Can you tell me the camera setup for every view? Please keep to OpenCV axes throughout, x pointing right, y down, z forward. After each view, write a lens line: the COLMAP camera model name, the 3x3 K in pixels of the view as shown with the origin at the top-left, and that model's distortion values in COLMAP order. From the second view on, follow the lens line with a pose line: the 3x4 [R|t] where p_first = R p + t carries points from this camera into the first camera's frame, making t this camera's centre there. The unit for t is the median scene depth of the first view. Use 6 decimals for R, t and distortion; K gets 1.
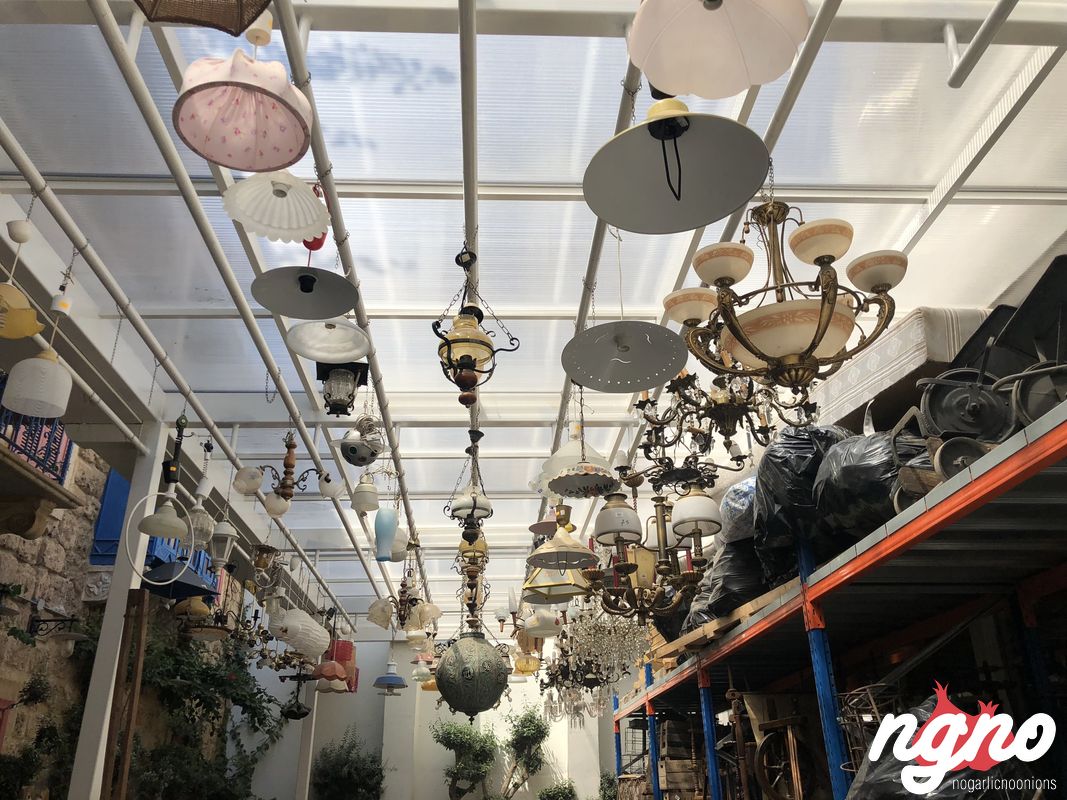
lens RADIAL K [[870.2, 0, 534.3], [0, 870.2, 394.7], [0, 0, 1]] dist [0.031039, -0.034713]
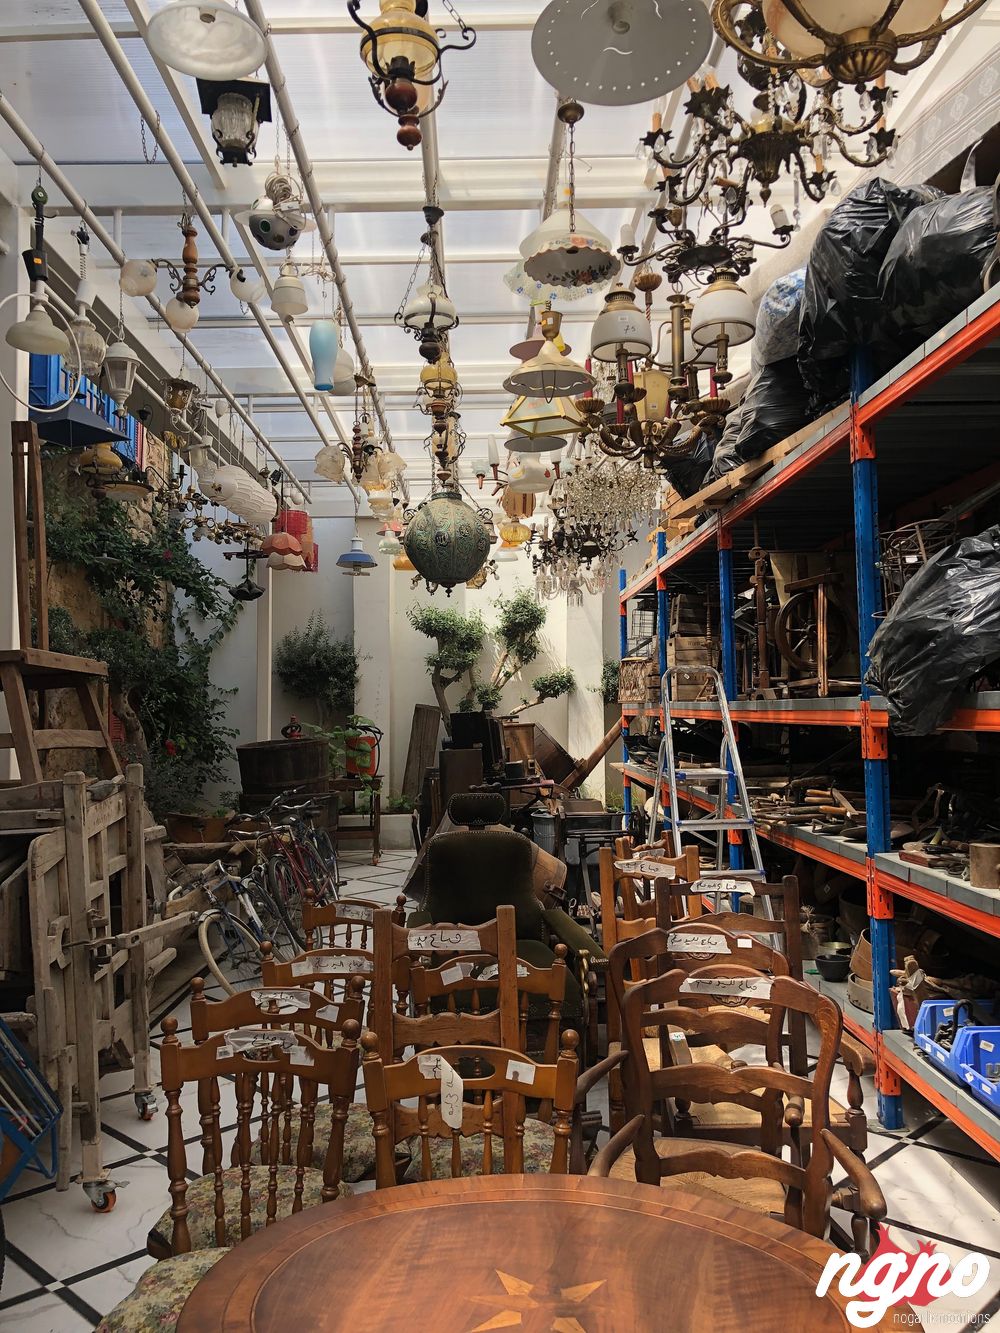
lens RADIAL K [[1087.1, 0, 500.2], [0, 1087.1, 658.1], [0, 0, 1]] dist [0.031039, -0.034713]
pose [[0.999484, -0.002783, -0.031992, 0.018466], [0.014786, 0.924225, 0.381562, 0.042719], [0.028506, -0.381838, 0.923790, -0.002847]]
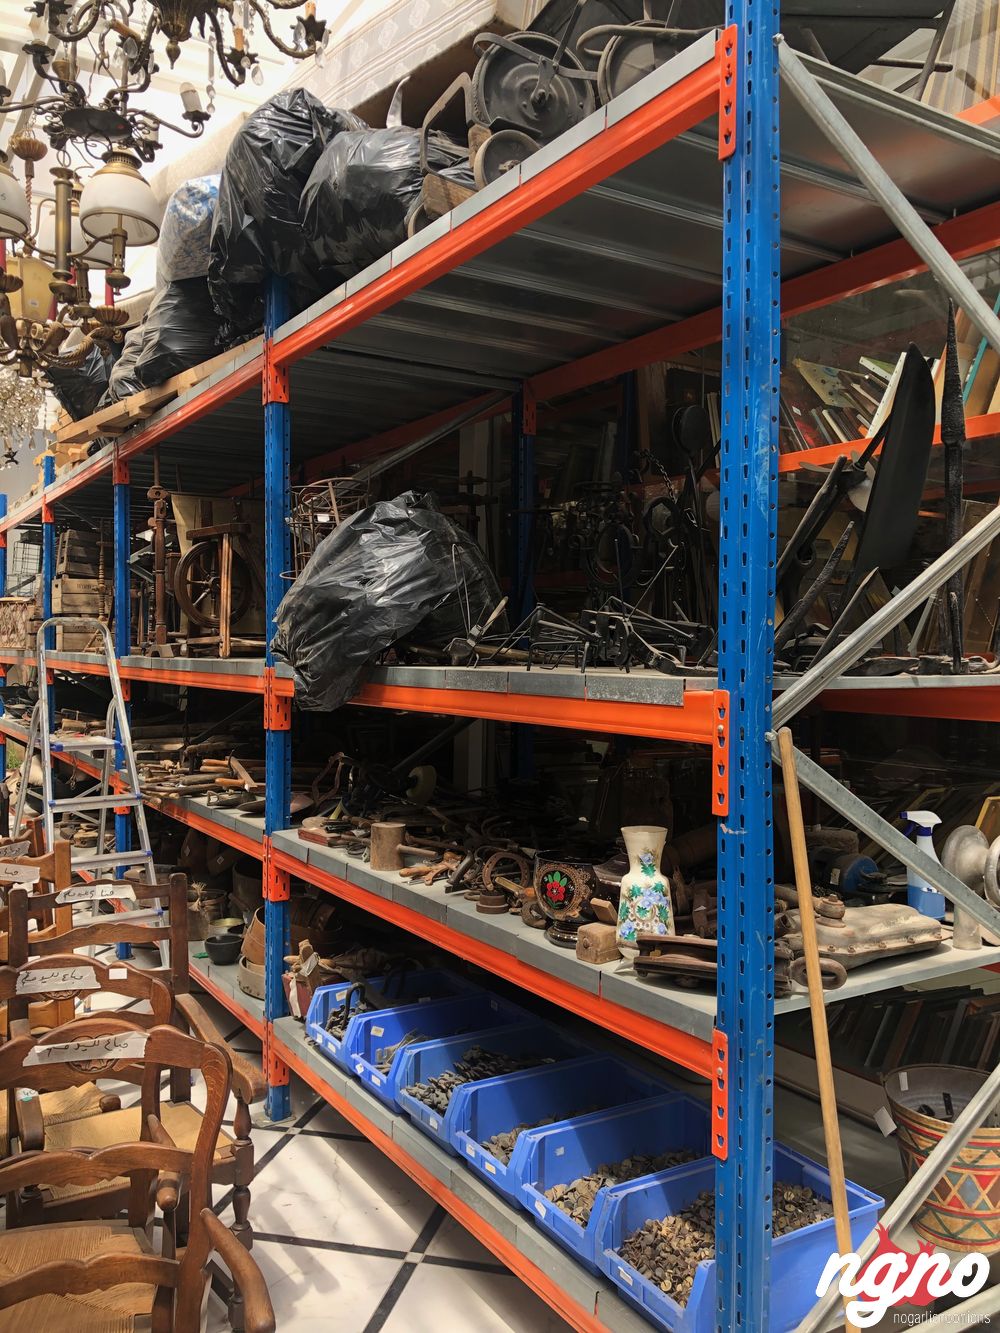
lens RADIAL K [[1087.1, 0, 500.2], [0, 1087.1, 658.1], [0, 0, 1]] dist [0.031039, -0.034713]
pose [[0.875499, 0.017156, 0.482915, 0.043150], [-0.223686, 0.900237, 0.373548, 0.067251], [-0.428329, -0.435063, 0.791994, 0.091064]]
